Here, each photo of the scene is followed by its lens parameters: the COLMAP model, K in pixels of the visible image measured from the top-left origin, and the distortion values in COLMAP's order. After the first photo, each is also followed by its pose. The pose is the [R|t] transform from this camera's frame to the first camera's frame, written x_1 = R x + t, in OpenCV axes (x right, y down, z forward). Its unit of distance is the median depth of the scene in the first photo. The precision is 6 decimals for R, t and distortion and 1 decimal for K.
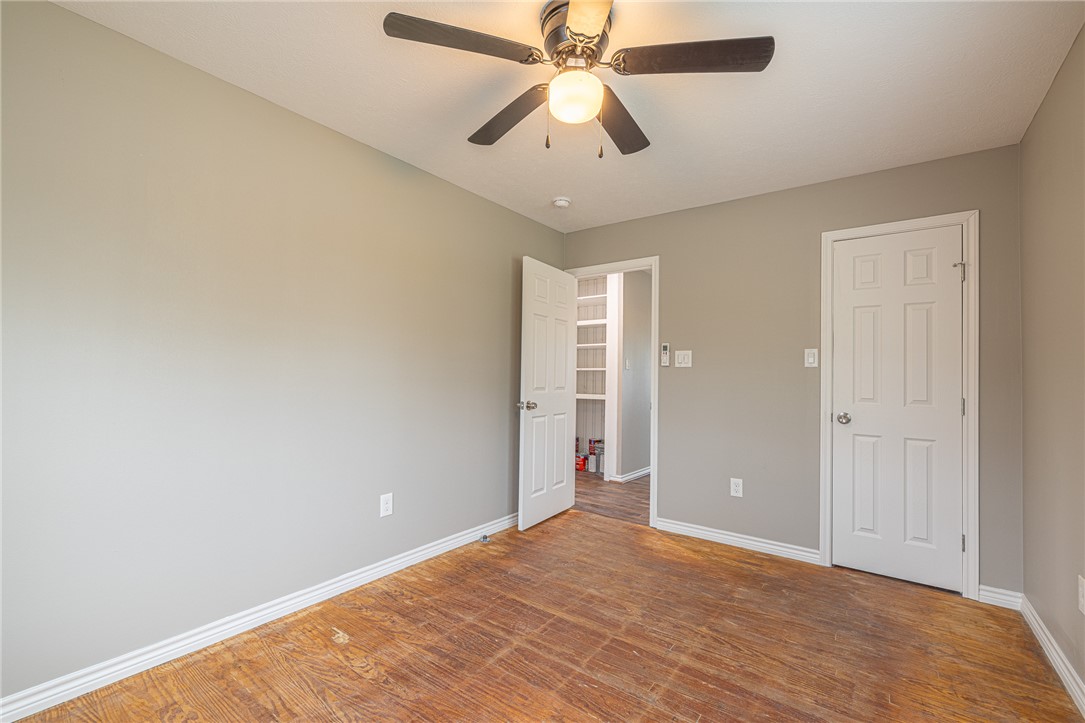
lens RADIAL K [[460.4, 0, 543.3], [0, 460.4, 365.3], [0, 0, 1]] dist [-0.000954, 0.000050]
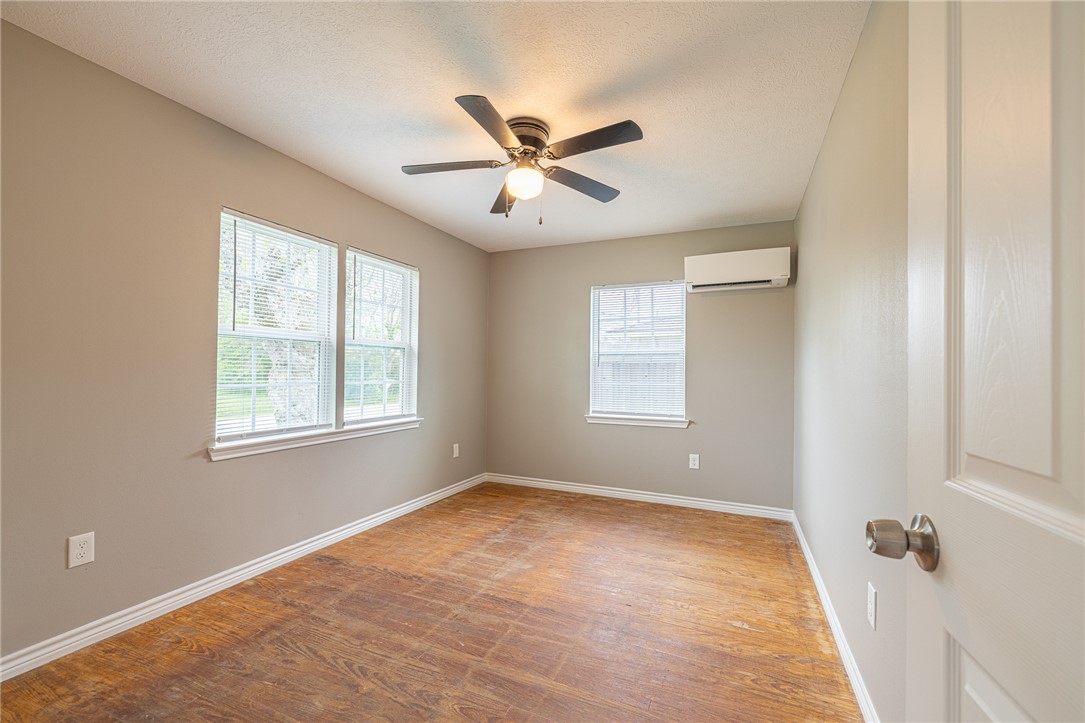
lens RADIAL K [[460.4, 0, 541.3], [0, 460.4, 367.6], [0, 0, 1]] dist [-0.000954, 0.000050]
pose [[-0.974447, -0.031230, -0.222437, 0.272327], [-0.022593, 0.998893, -0.041270, 0.055709], [0.223479, -0.035190, -0.974073, 2.026437]]
